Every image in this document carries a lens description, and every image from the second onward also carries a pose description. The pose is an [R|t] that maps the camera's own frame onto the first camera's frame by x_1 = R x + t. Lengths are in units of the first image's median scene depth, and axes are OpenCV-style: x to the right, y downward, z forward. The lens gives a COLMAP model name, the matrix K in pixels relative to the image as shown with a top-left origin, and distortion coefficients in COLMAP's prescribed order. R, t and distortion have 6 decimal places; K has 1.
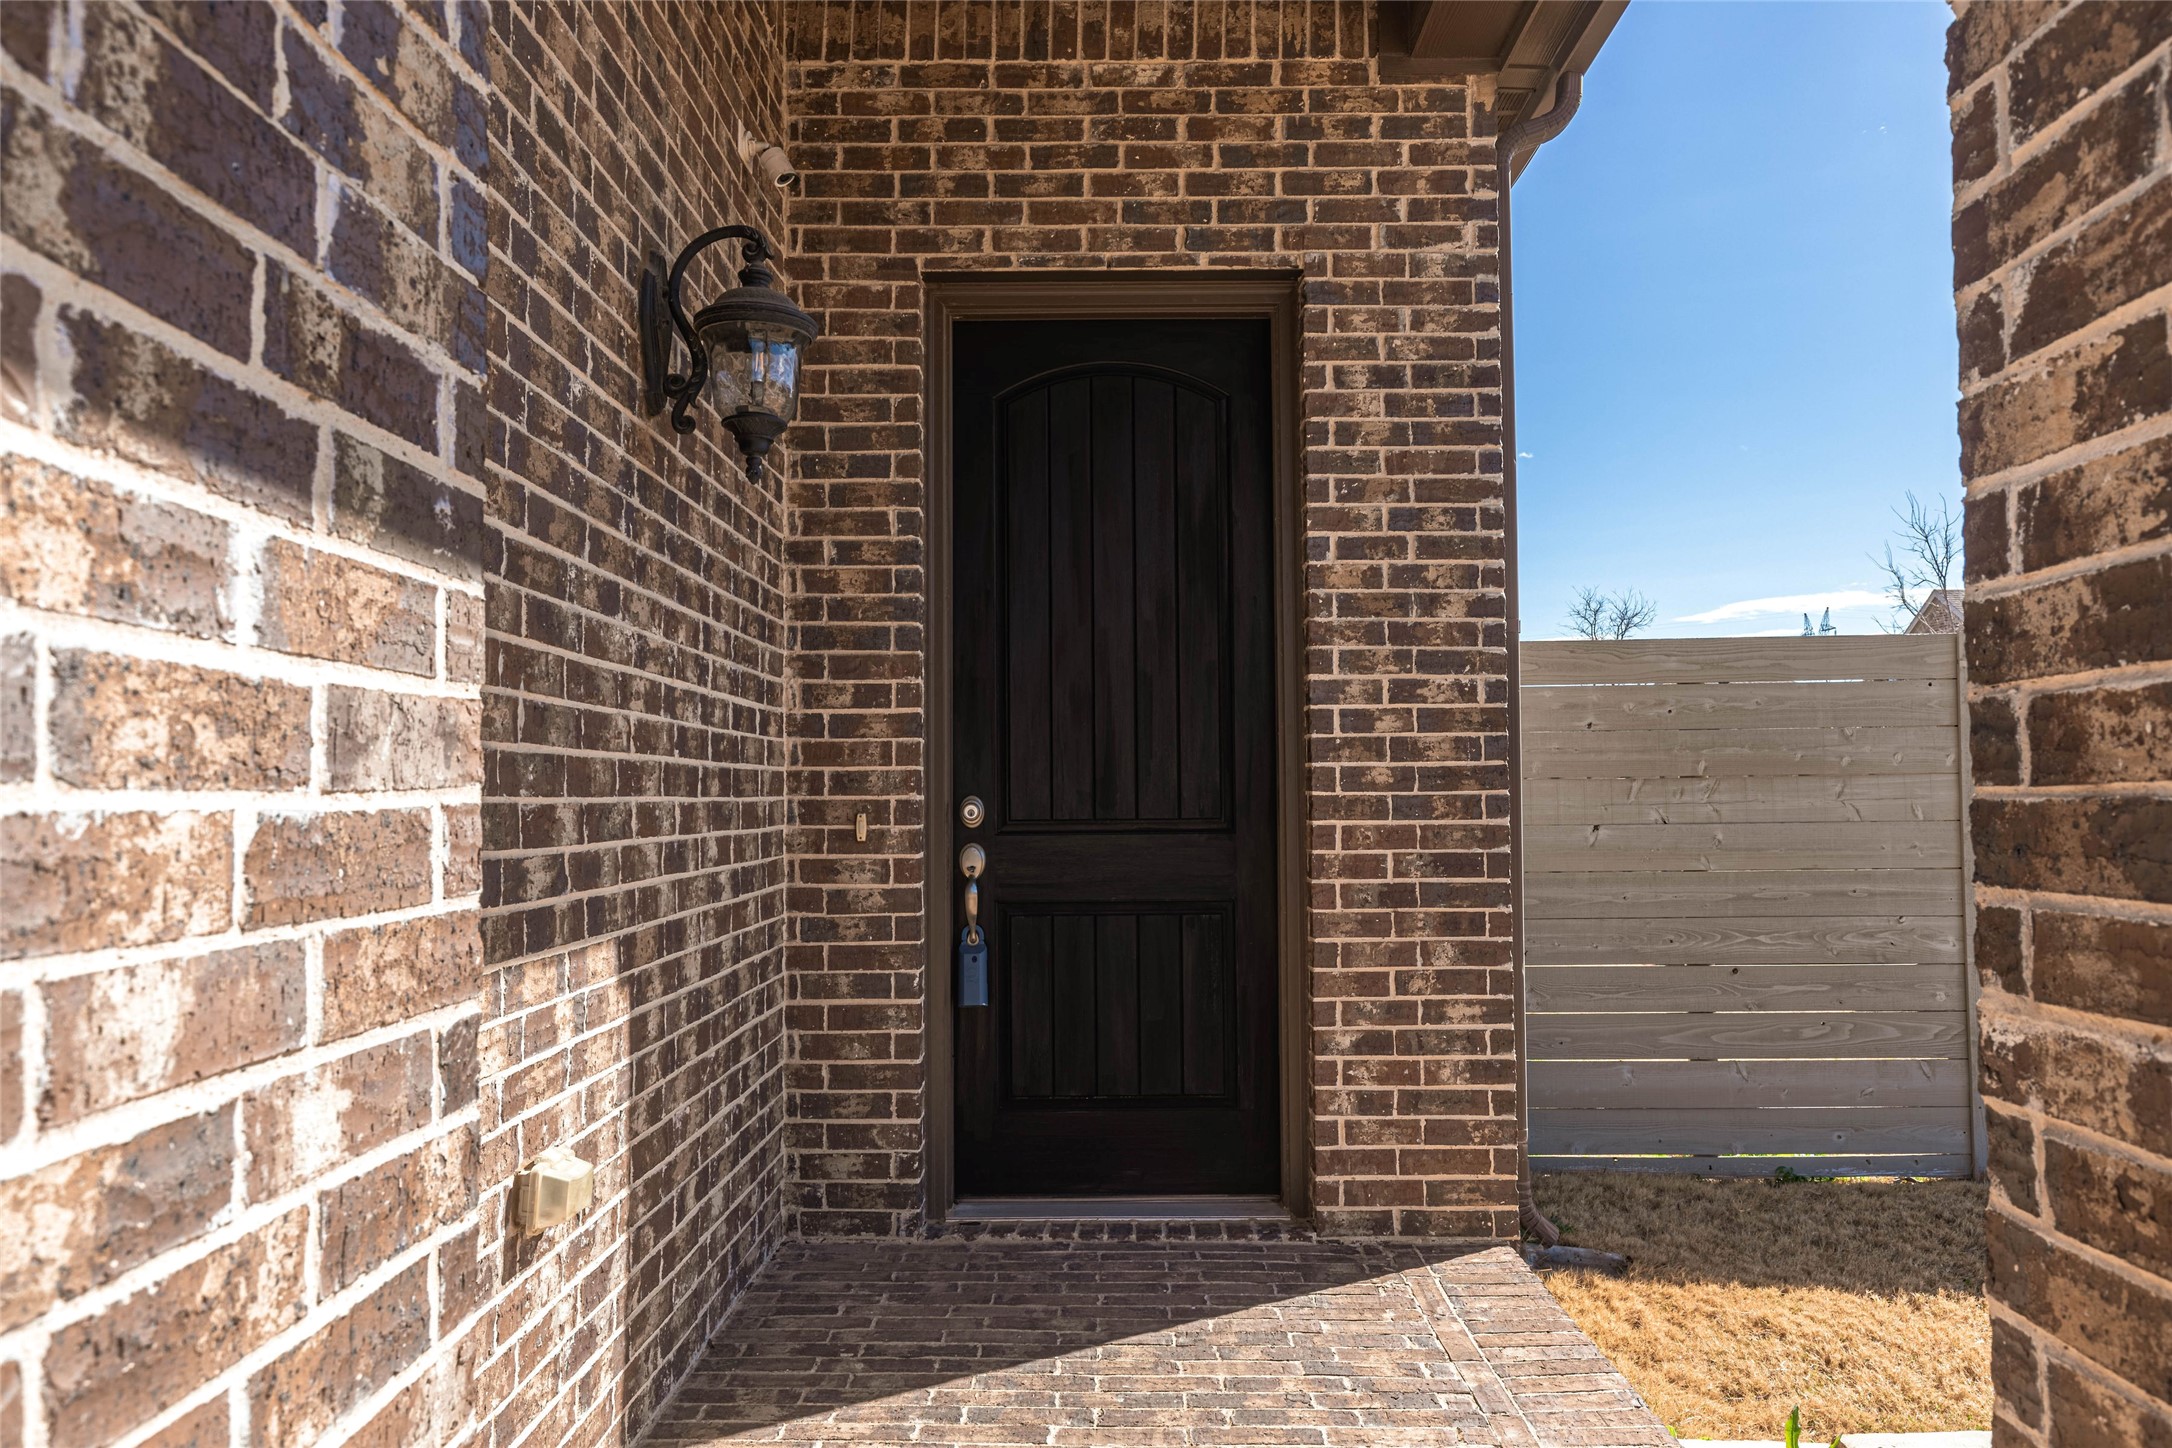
lens RADIAL K [[1414.8, 0, 1090.7], [0, 1414.8, 735.3], [0, 0, 1]] dist [-0.005350, -0.000153]
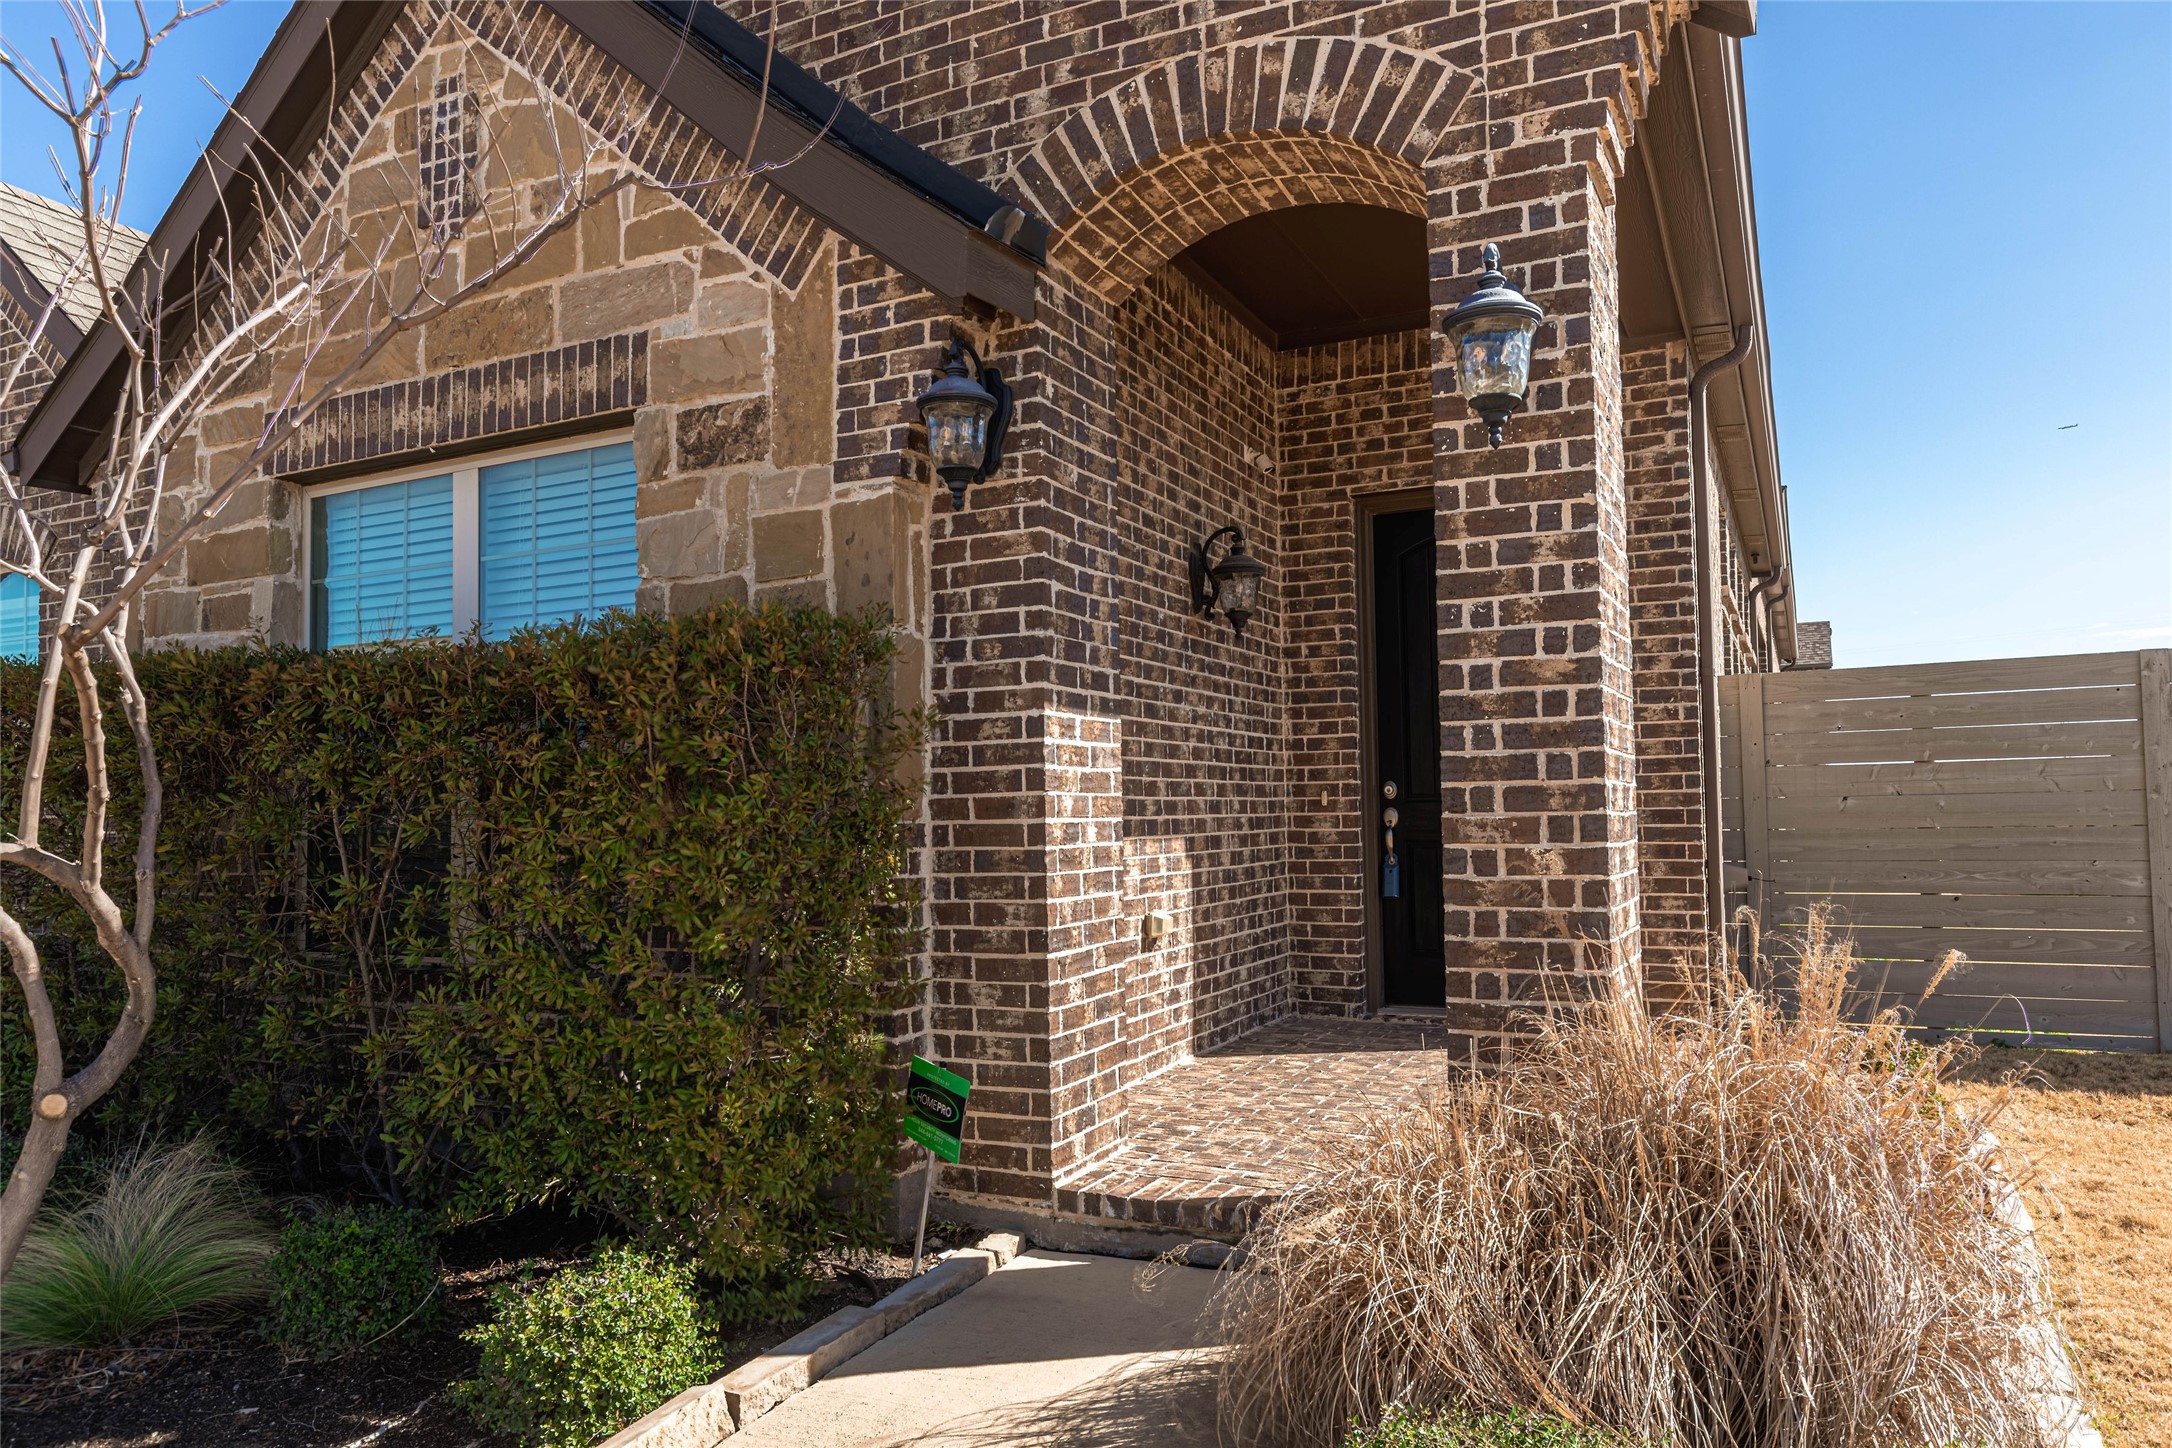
lens RADIAL K [[1414.8, 0, 1090.7], [0, 1414.8, 735.3], [0, 0, 1]] dist [-0.005350, -0.000153]
pose [[0.896373, -0.030811, -0.442229, 0.391879], [0.027774, 0.999525, -0.013341, -0.001781], [0.442430, -0.000324, 0.896803, -0.816993]]
